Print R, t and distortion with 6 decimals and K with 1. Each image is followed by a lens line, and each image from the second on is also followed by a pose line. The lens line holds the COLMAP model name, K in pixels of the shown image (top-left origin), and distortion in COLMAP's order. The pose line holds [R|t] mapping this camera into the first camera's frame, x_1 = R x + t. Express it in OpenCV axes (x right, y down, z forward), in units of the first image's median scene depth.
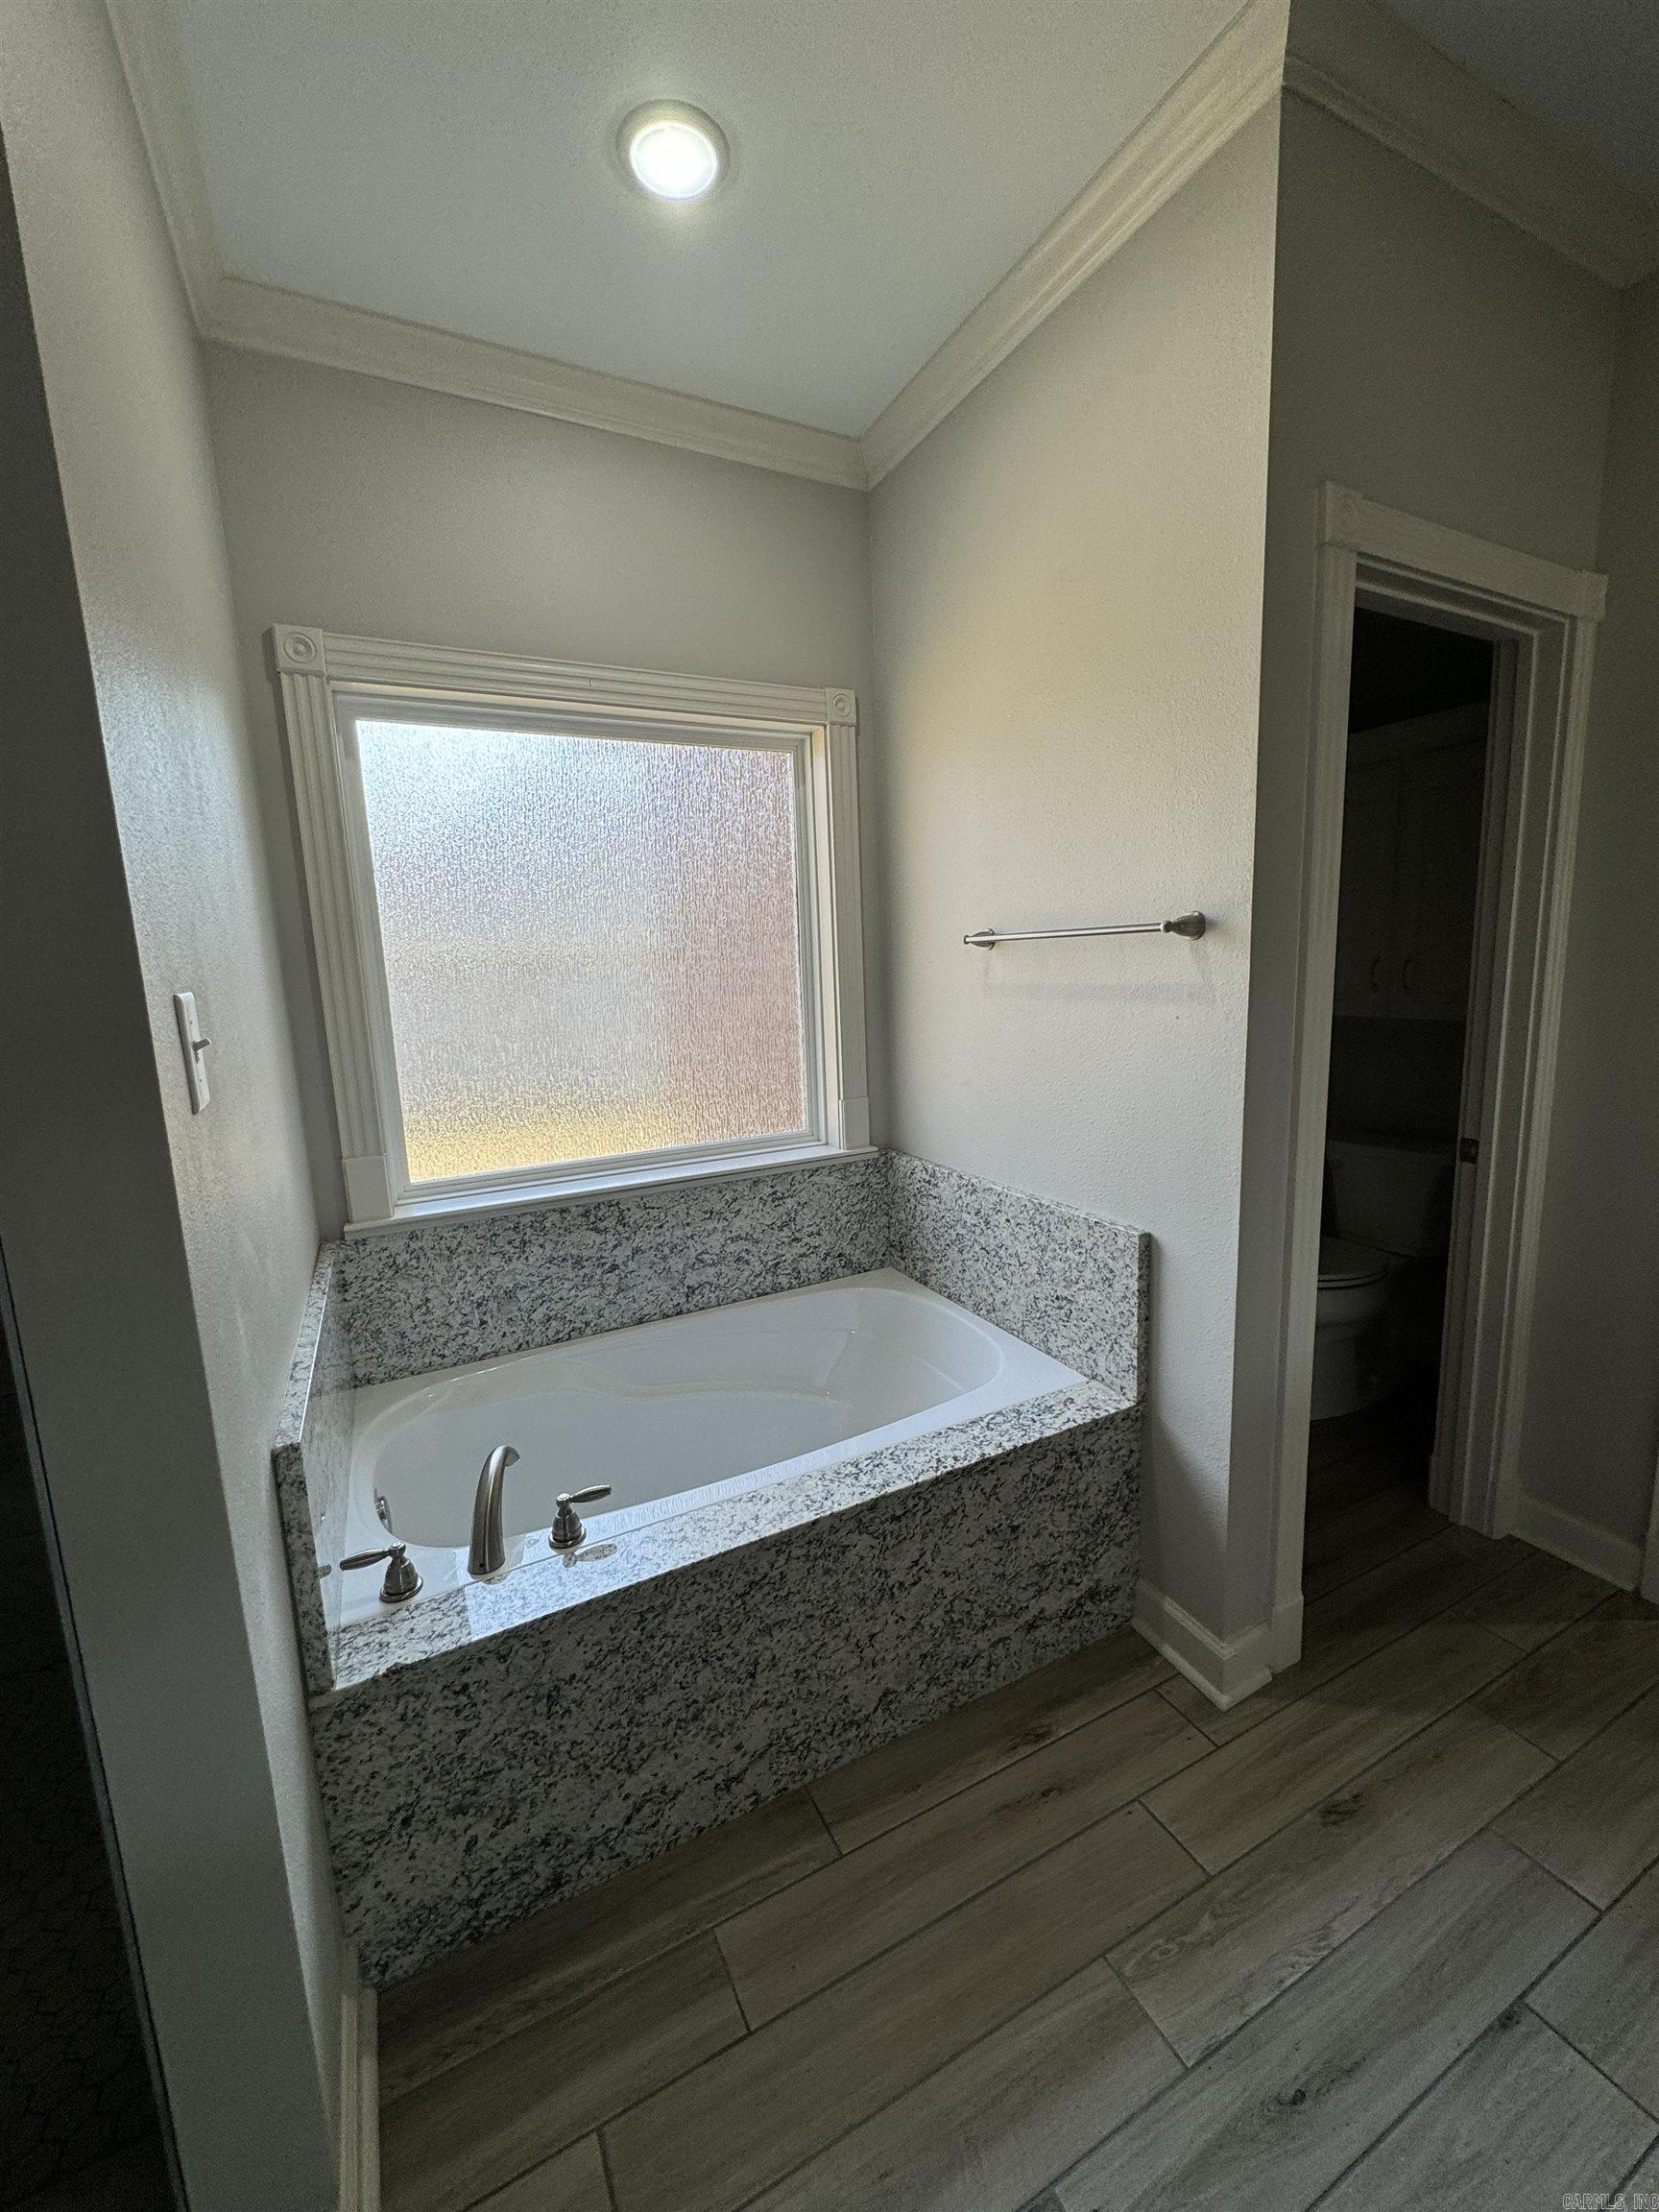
lens RADIAL K [[884.1, 0, 831.4], [0, 884.1, 1103.2], [0, 0, 1]] dist [-0.003168, 0.000950]
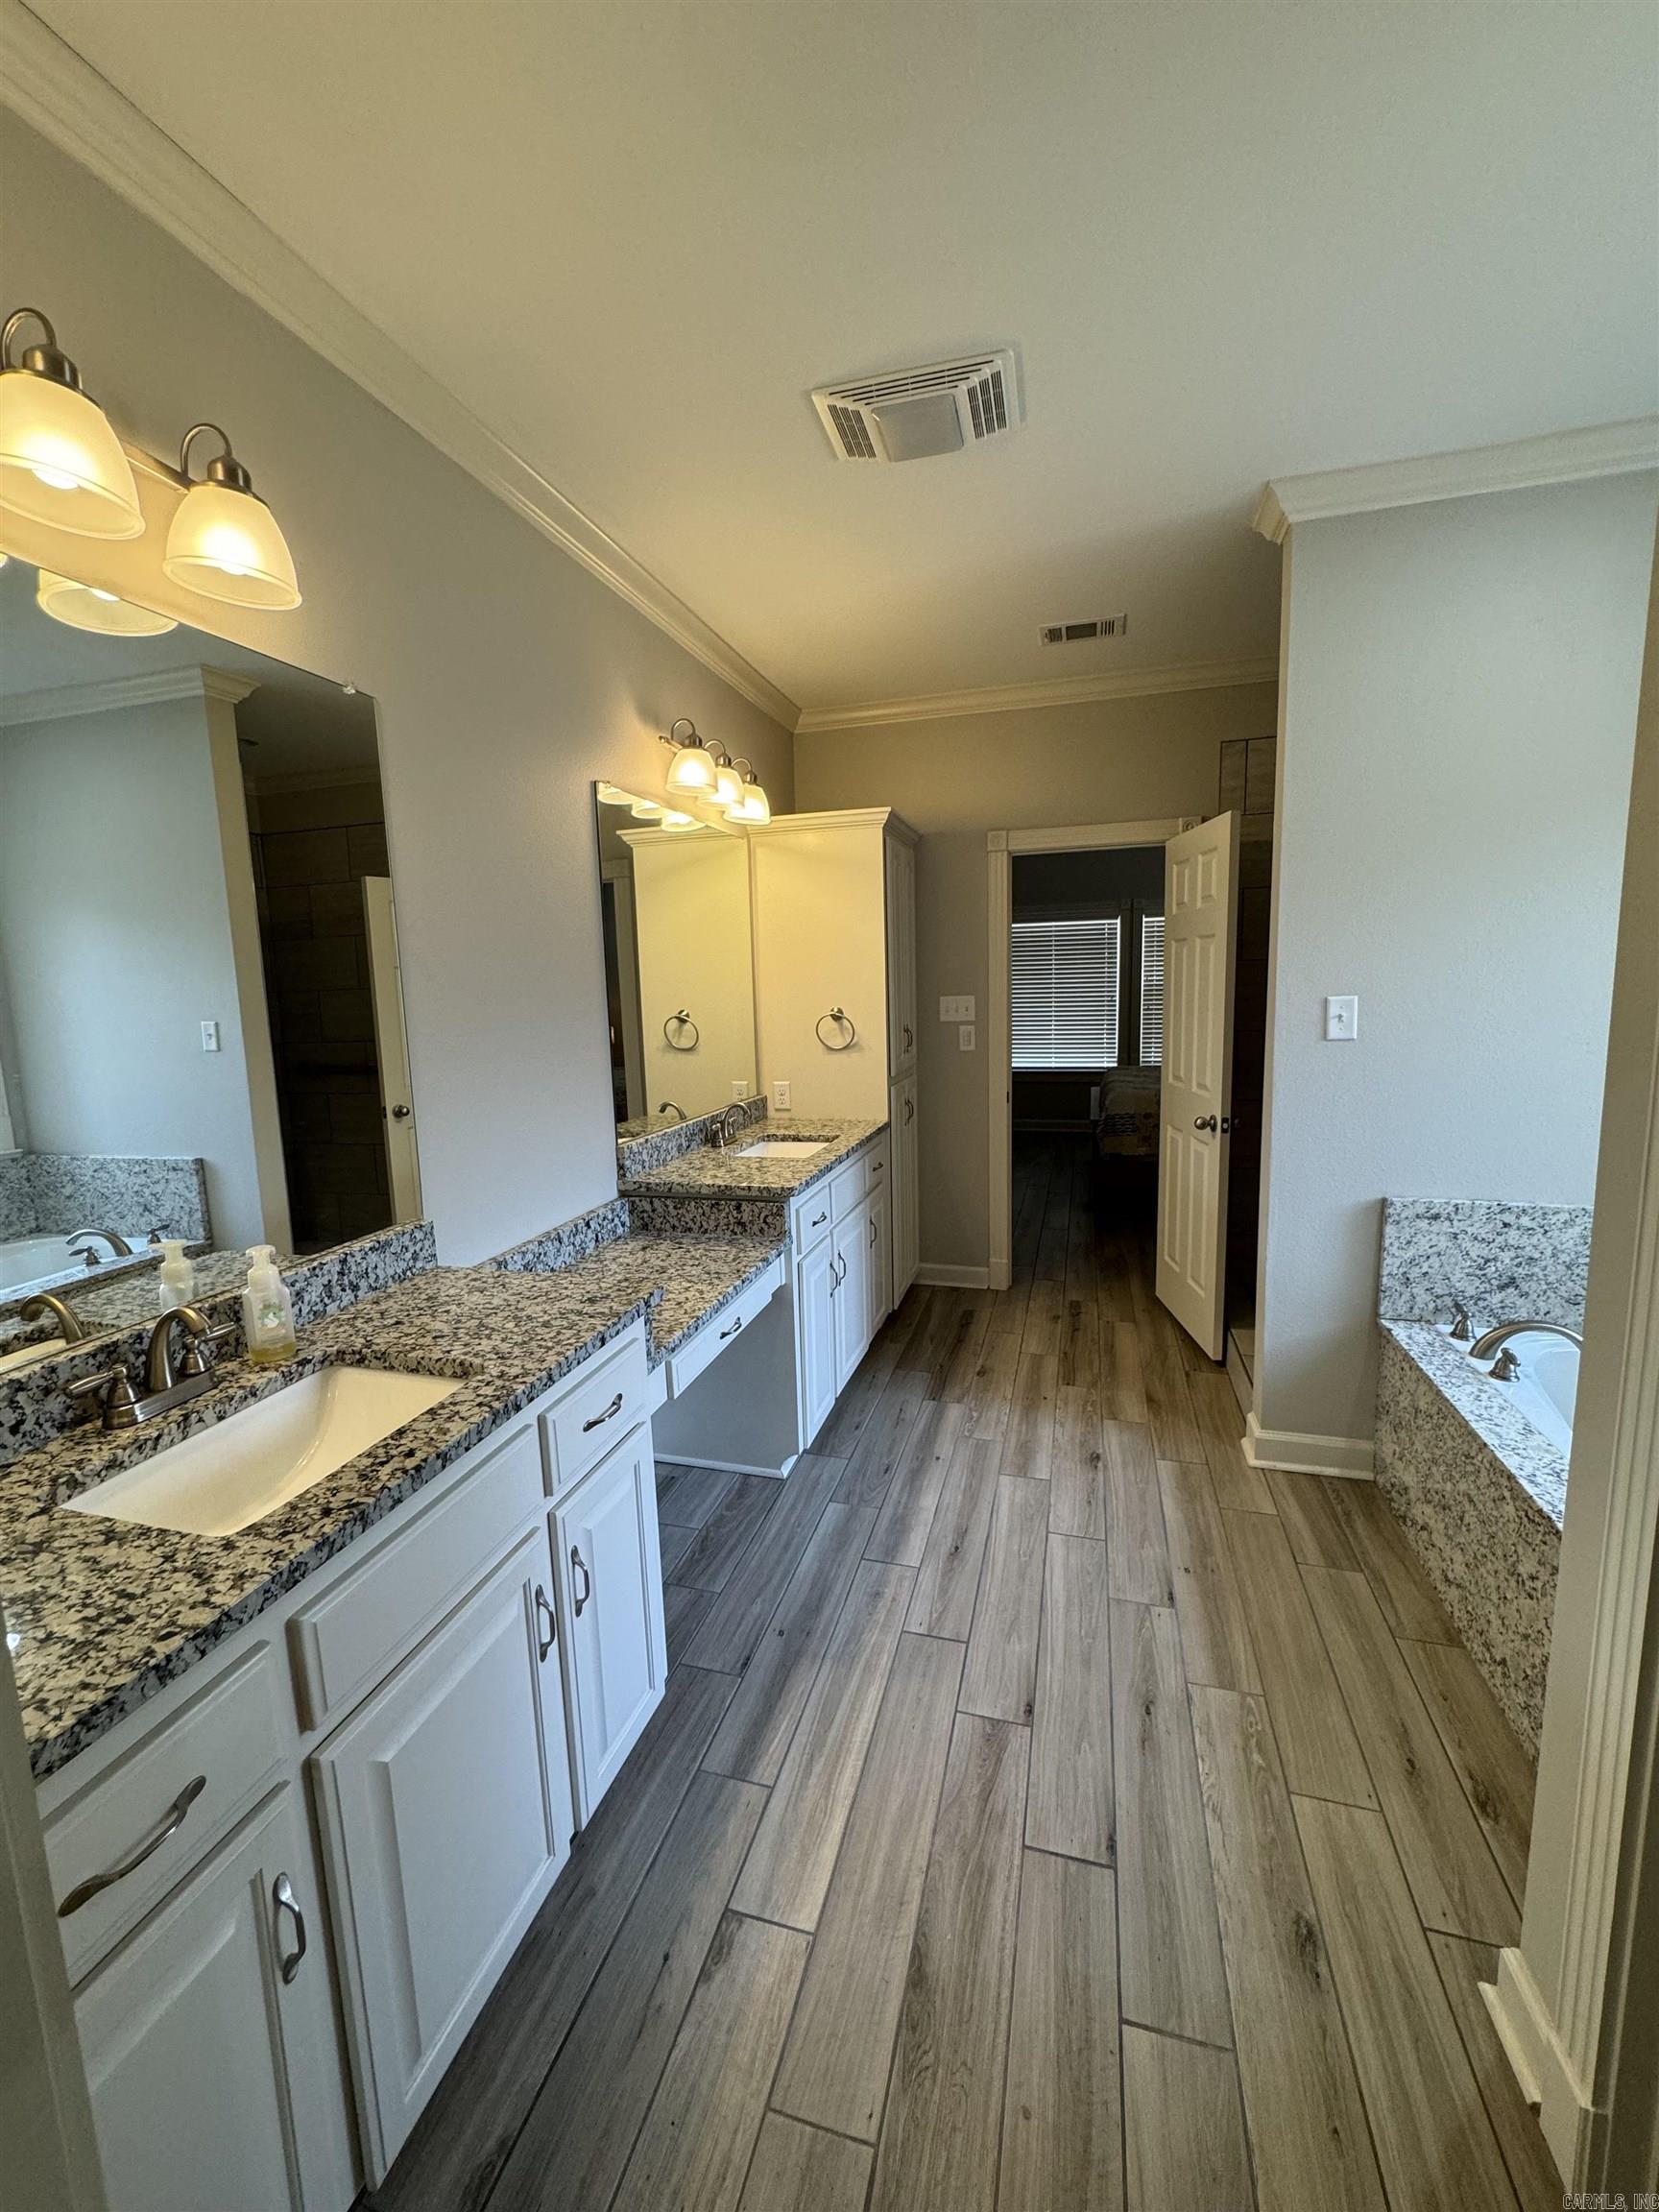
lens RADIAL K [[884.1, 0, 829.1], [0, 884.1, 1103.0], [0, 0, 1]] dist [-0.003168, 0.000950]
pose [[-0.683786, 0.151273, -0.713830, 1.720629], [-0.065923, 0.961467, 0.266900, -0.317816], [0.726699, 0.229560, -0.647465, 1.220596]]
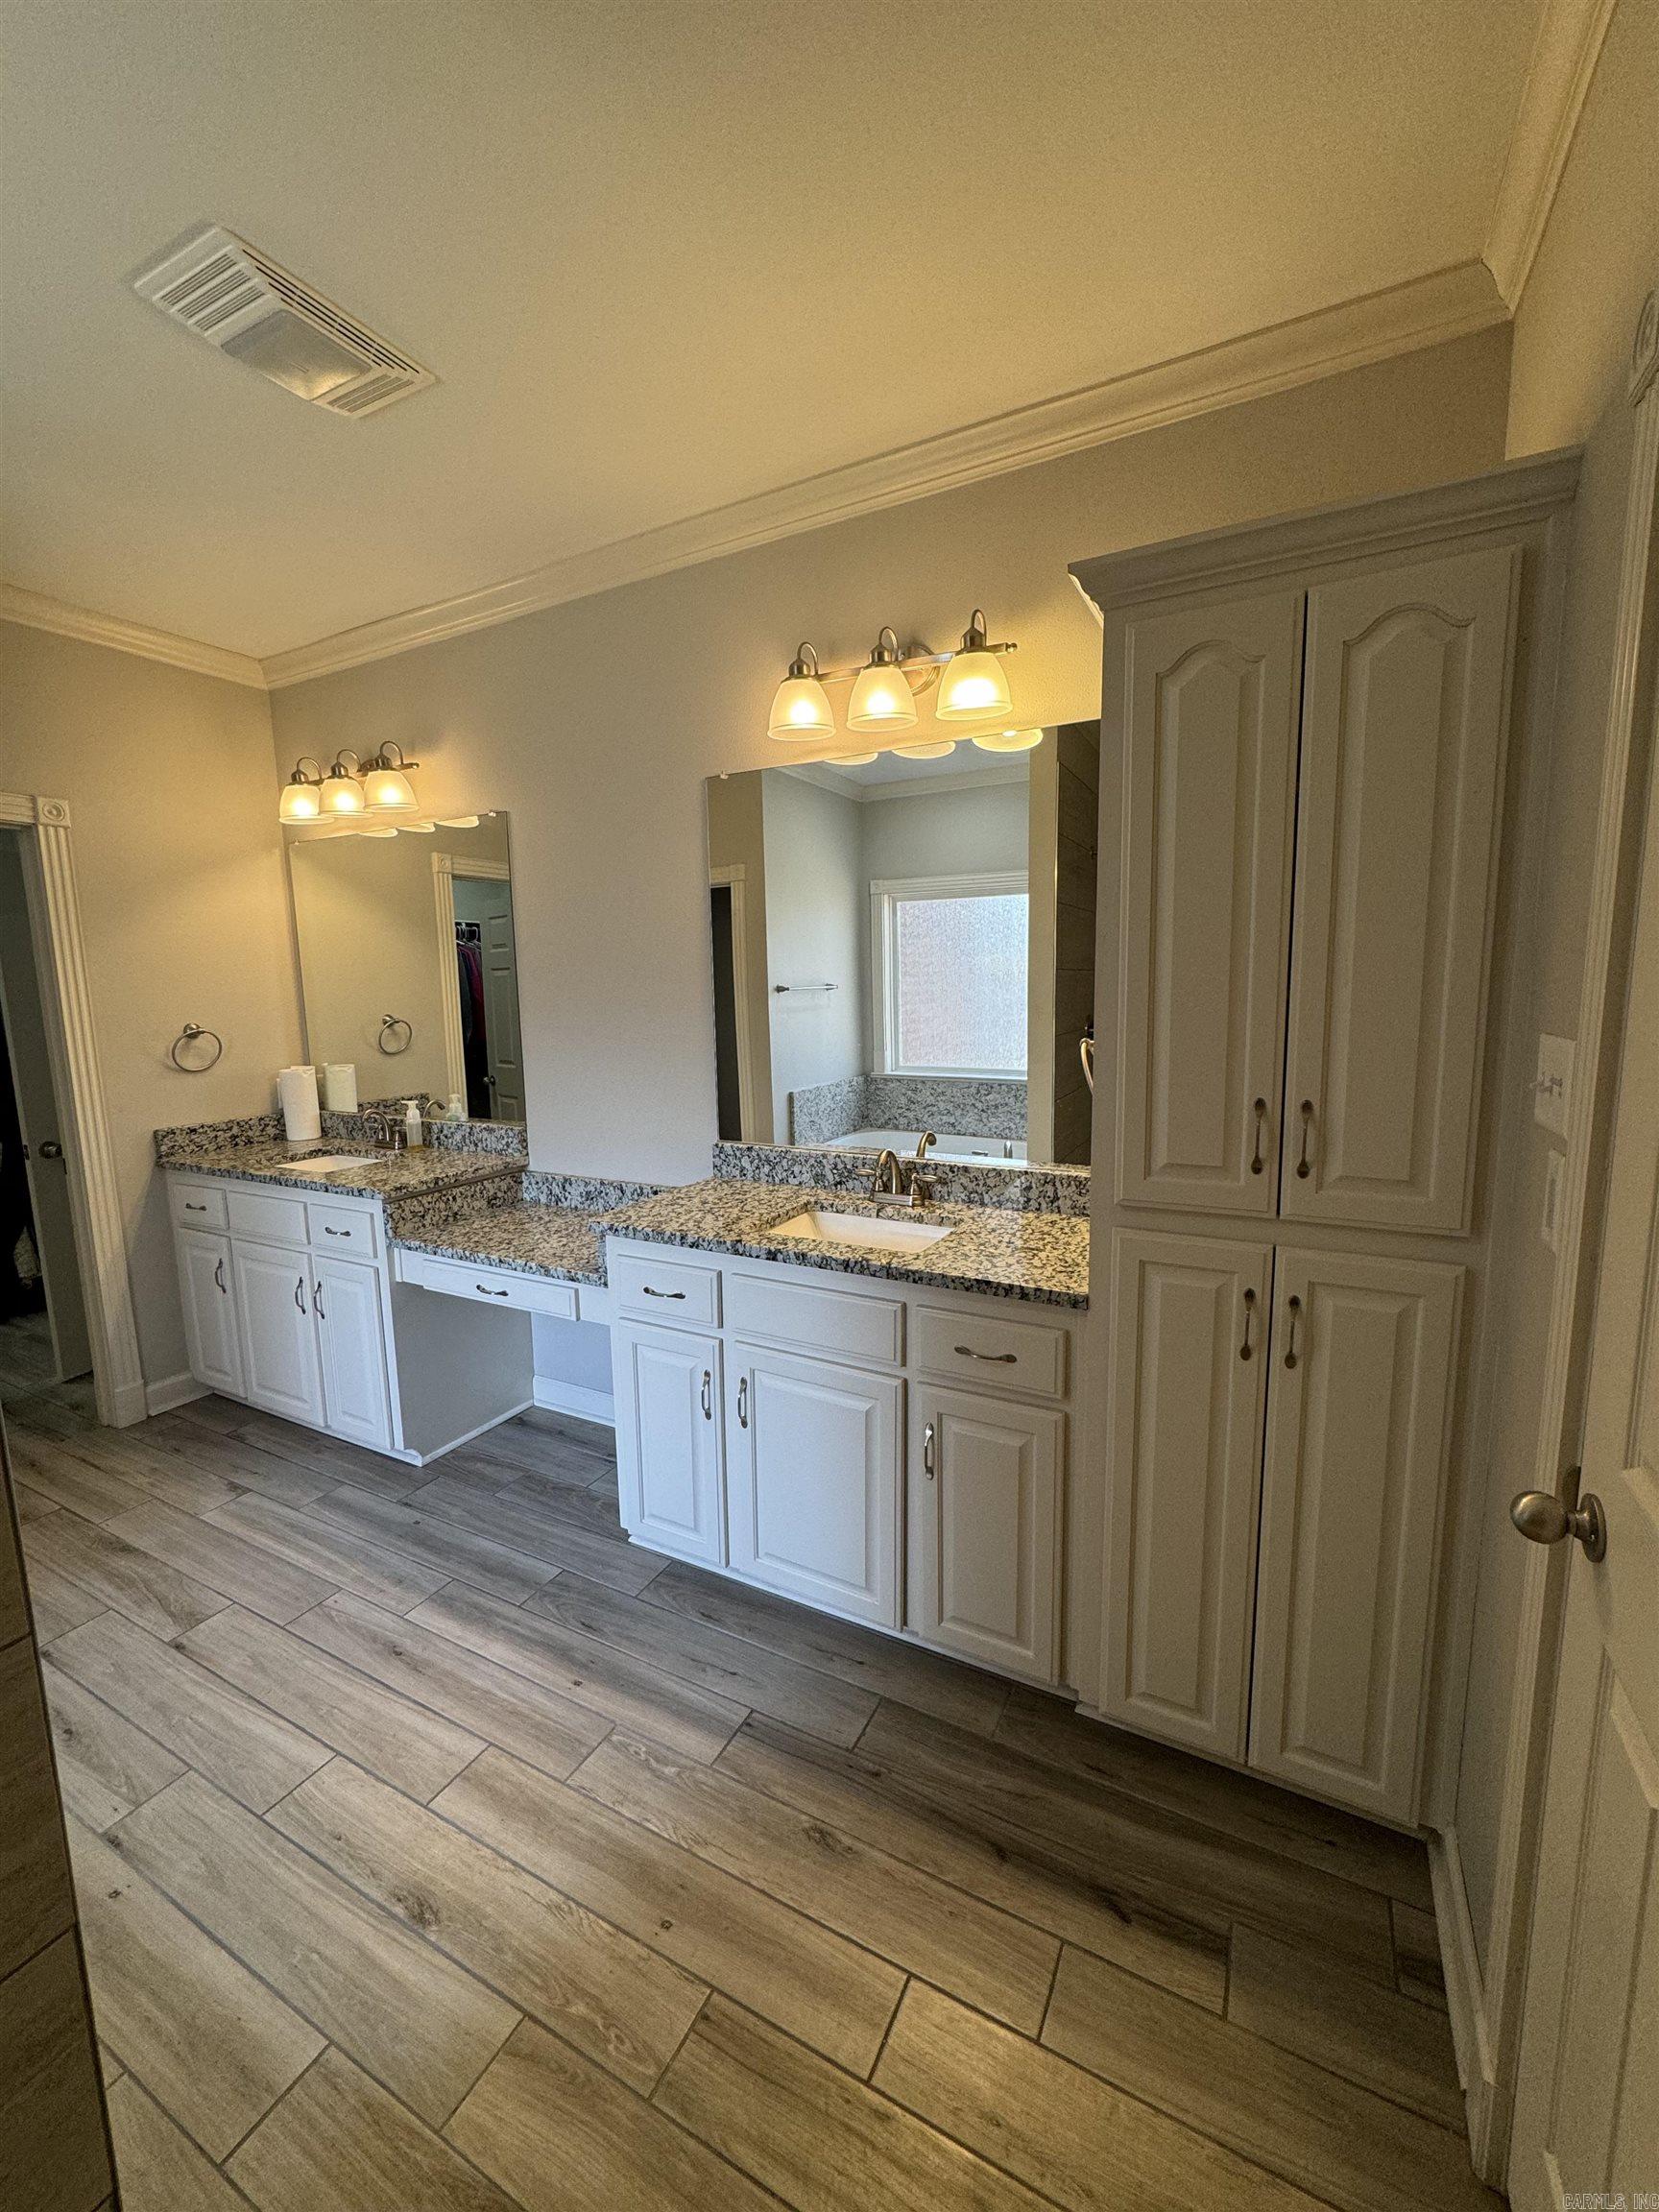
lens RADIAL K [[884.1, 0, 827.5], [0, 884.1, 1109.8], [0, 0, 1]] dist [-0.003168, 0.000950]
pose [[-0.567909, -0.071215, 0.820005, -1.362208], [0.168857, 0.964980, 0.200750, -0.071899], [-0.805585, 0.252471, -0.535996, 0.399443]]
